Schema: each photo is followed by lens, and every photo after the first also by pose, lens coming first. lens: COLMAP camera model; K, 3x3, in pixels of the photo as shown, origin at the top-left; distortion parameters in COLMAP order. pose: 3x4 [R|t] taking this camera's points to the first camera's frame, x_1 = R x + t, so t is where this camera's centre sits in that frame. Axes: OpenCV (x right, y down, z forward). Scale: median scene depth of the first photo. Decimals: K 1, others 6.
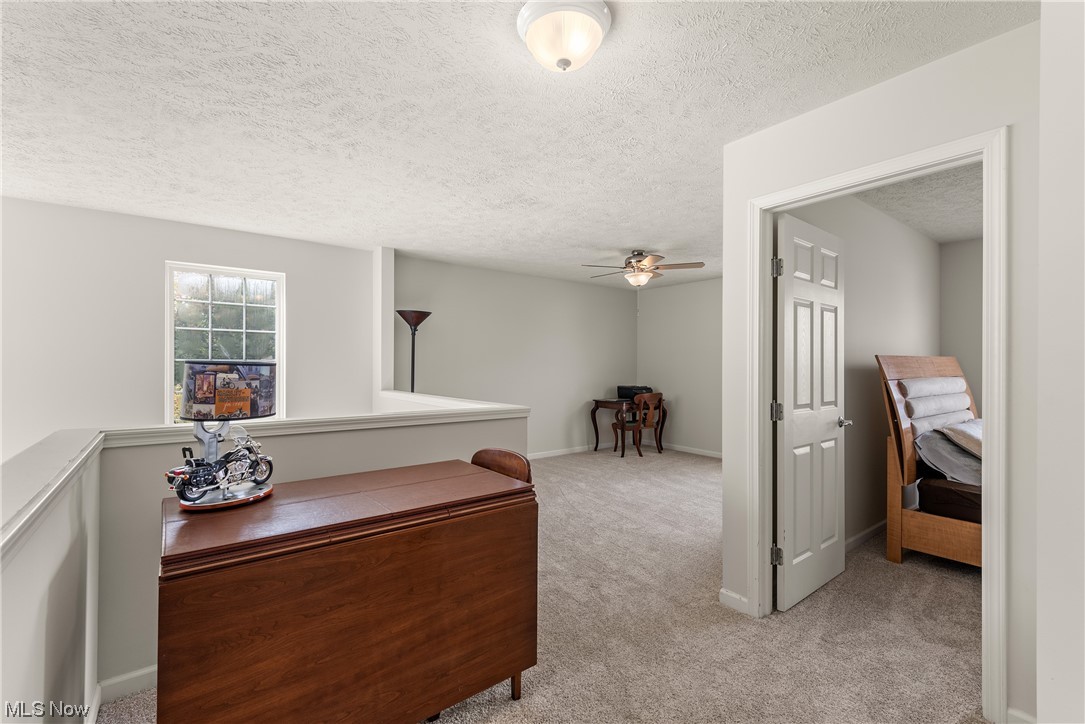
lens RADIAL K [[473.0, 0, 542.8], [0, 473.0, 359.7], [0, 0, 1]] dist [0.004085, -0.000240]
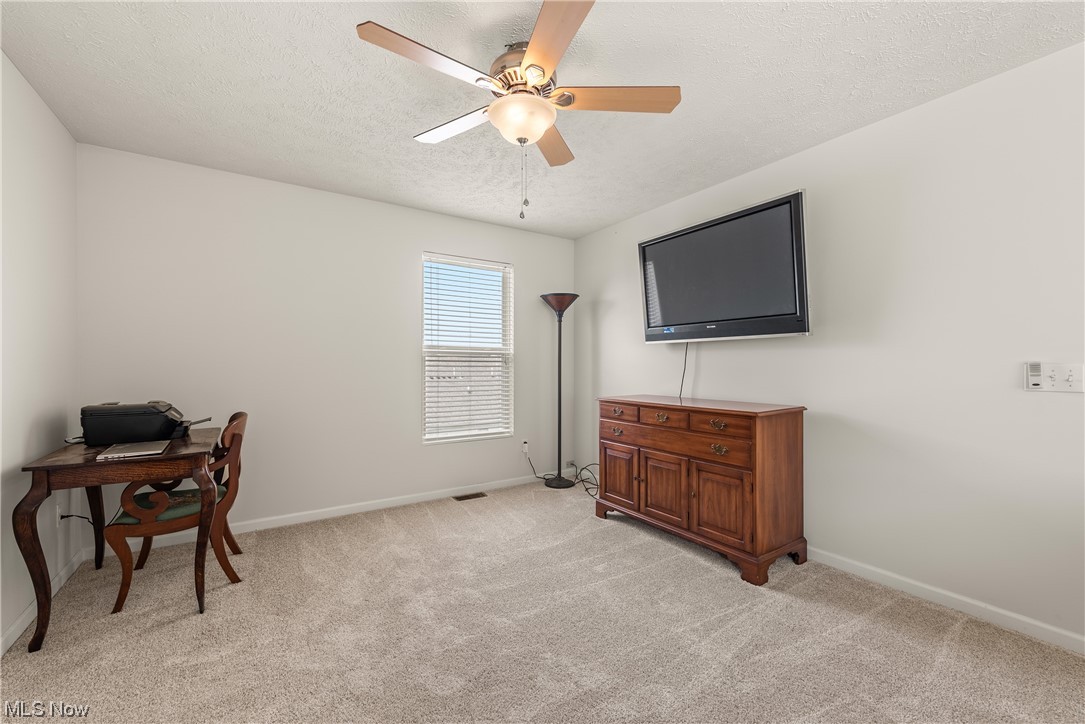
lens RADIAL K [[437.6, 0, 543.2], [0, 437.6, 363.9], [0, 0, 1]] dist [0.006209, -0.000673]
pose [[0.076406, -0.007396, 0.997049, -0.126318], [-0.004539, 0.999960, 0.007766, 0.021599], [-0.997066, -0.005119, 0.076369, 0.694731]]
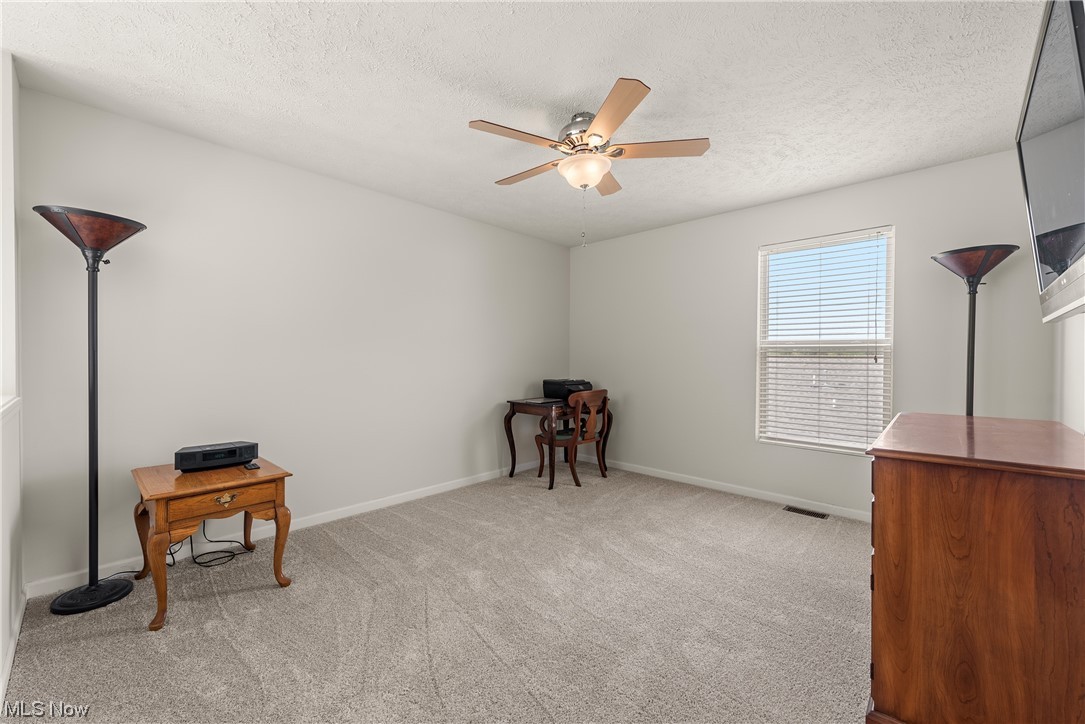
lens RADIAL K [[447.8, 0, 535.0], [0, 447.8, 360.9], [0, 0, 1]] dist [0.002084, -0.000085]
pose [[0.990119, -0.003329, 0.140189, 0.057261], [0.001440, 0.999907, 0.013576, 0.019635], [-0.140221, -0.013240, 0.990032, 0.372601]]
